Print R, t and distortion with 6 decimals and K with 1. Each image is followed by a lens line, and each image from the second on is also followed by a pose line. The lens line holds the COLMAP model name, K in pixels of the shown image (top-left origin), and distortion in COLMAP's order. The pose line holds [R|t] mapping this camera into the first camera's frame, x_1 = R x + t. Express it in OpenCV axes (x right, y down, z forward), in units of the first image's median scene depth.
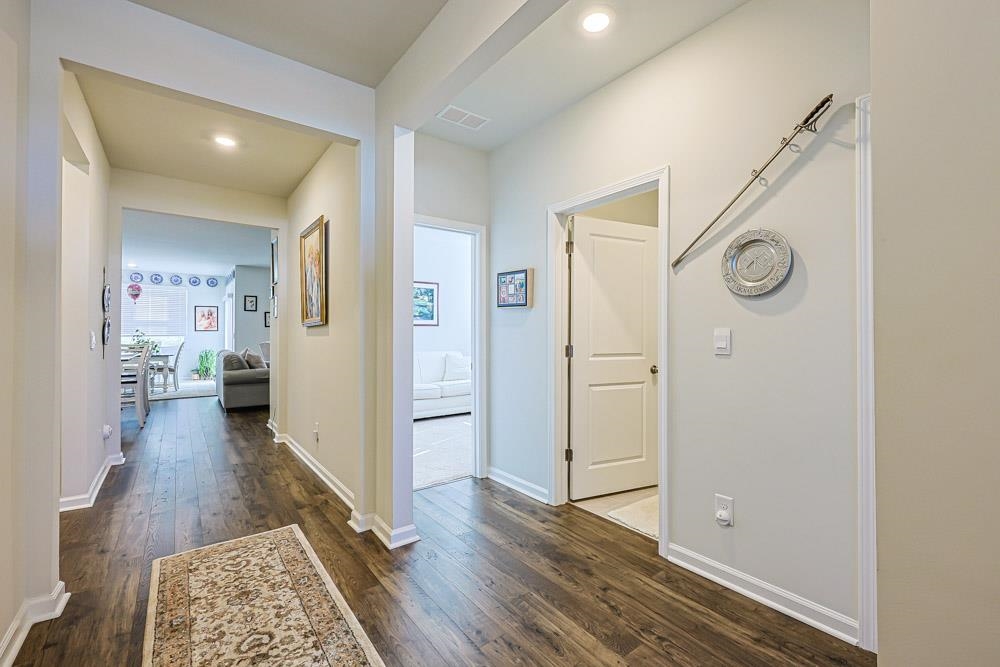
lens RADIAL K [[418.9, 0, 500.0], [0, 418.9, 333.5], [0, 0, 1]] dist [0.001810, 0.000089]
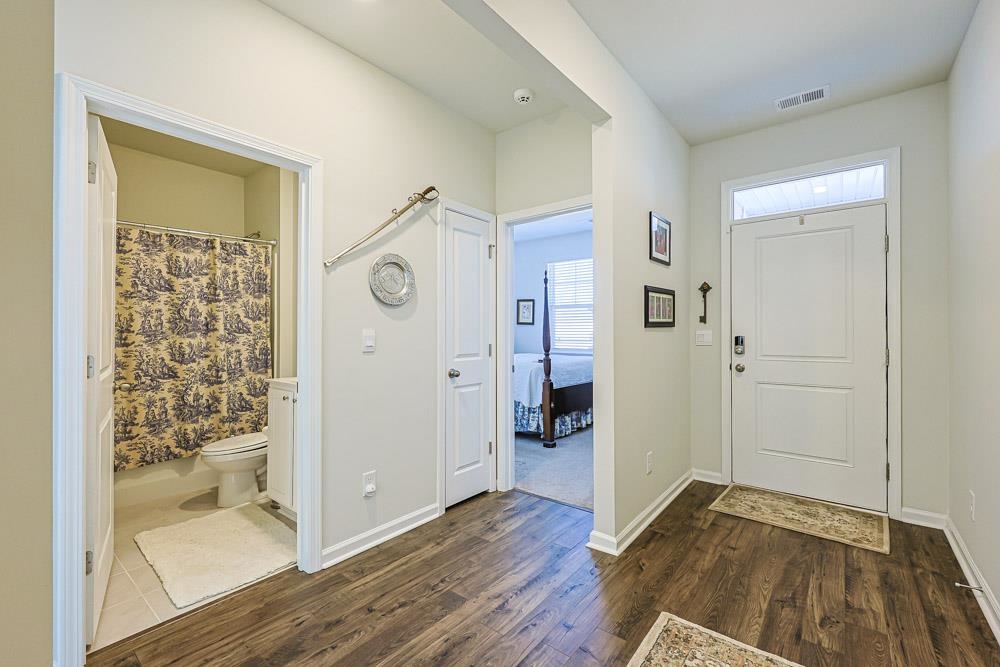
lens RADIAL K [[426.9, 0, 502.0], [0, 426.9, 335.4], [0, 0, 1]] dist [-0.002867, -0.000093]
pose [[-0.233627, -0.003993, 0.972318, -0.964686], [-0.000159, 0.999992, 0.004069, 0.000003], [-0.972326, 0.000796, -0.233625, 1.240705]]
